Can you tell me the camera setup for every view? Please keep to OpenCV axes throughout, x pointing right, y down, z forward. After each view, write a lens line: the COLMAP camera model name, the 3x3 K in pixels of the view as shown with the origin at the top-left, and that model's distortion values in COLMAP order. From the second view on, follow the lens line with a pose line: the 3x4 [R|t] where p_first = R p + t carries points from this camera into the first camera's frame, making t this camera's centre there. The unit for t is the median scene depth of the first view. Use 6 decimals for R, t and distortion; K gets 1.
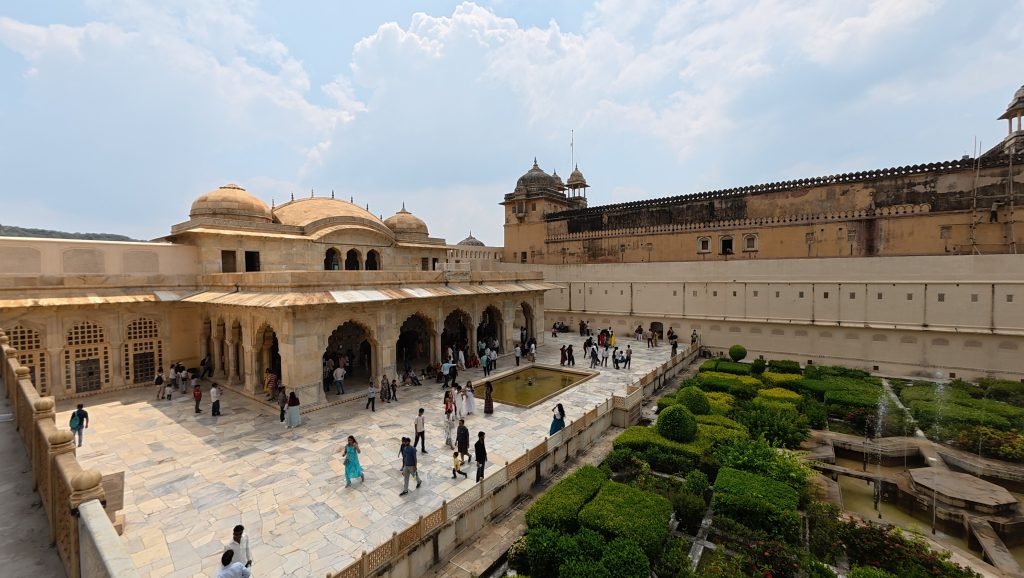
lens RADIAL K [[398.0, 0, 511.2], [0, 398.0, 288.1], [0, 0, 1]] dist [-0.001039, -0.001283]
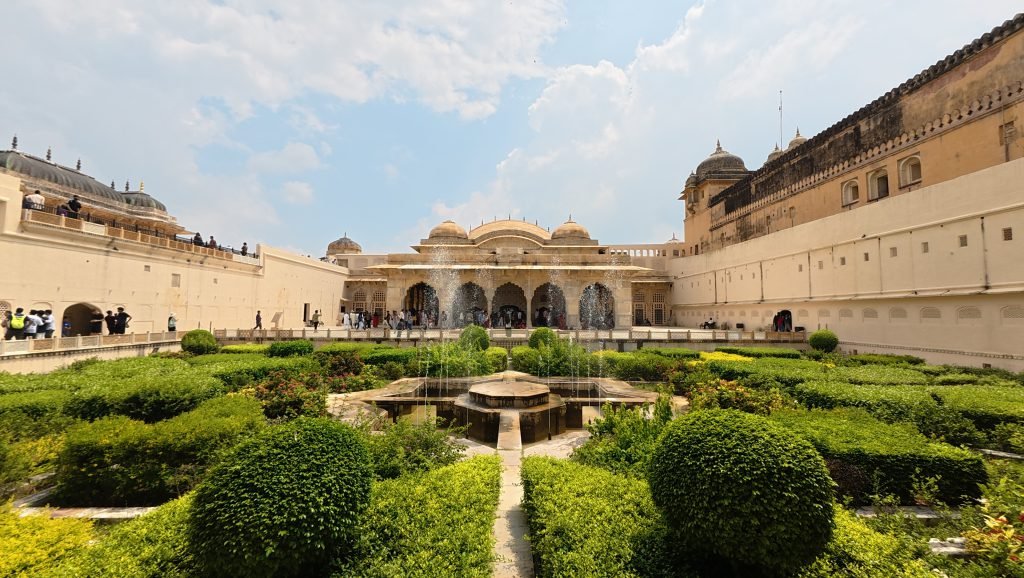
lens RADIAL K [[398.0, 0, 512.1], [0, 398.0, 288.1], [0, 0, 1]] dist [-0.001039, -0.001283]
pose [[0.599055, -0.036627, -0.799870, 0.727531], [-0.036676, 0.996650, -0.073106, 0.130842], [0.799867, 0.073131, 0.595705, 0.176502]]
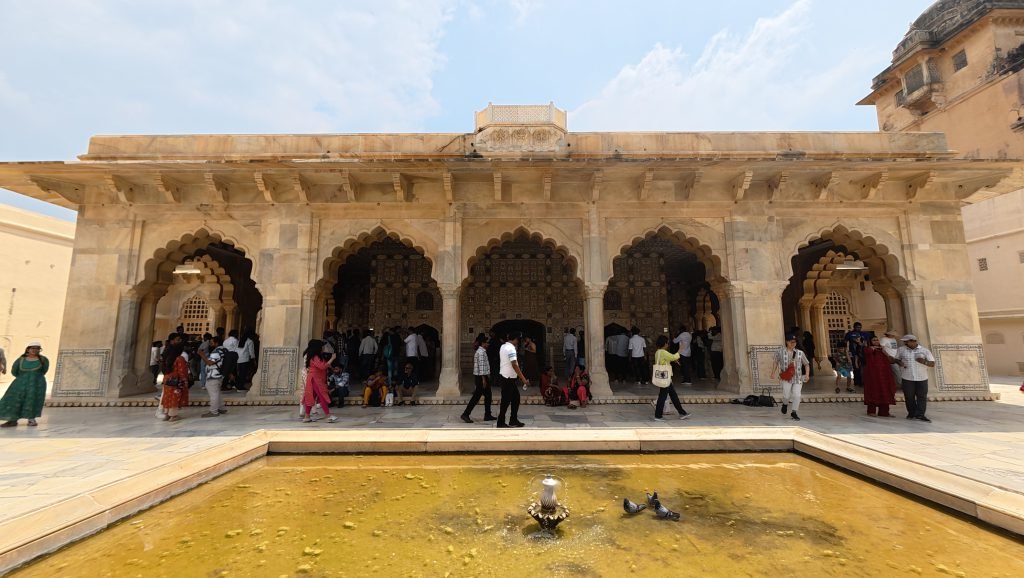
lens RADIAL K [[398.0, 0, 513.7], [0, 398.0, 287.6], [0, 0, 1]] dist [-0.001039, -0.001283]
pose [[0.599369, -0.098948, -0.794334, 0.114214], [-0.025373, 0.989484, -0.142403, 0.122705], [0.800071, 0.105506, 0.590555, 0.618592]]
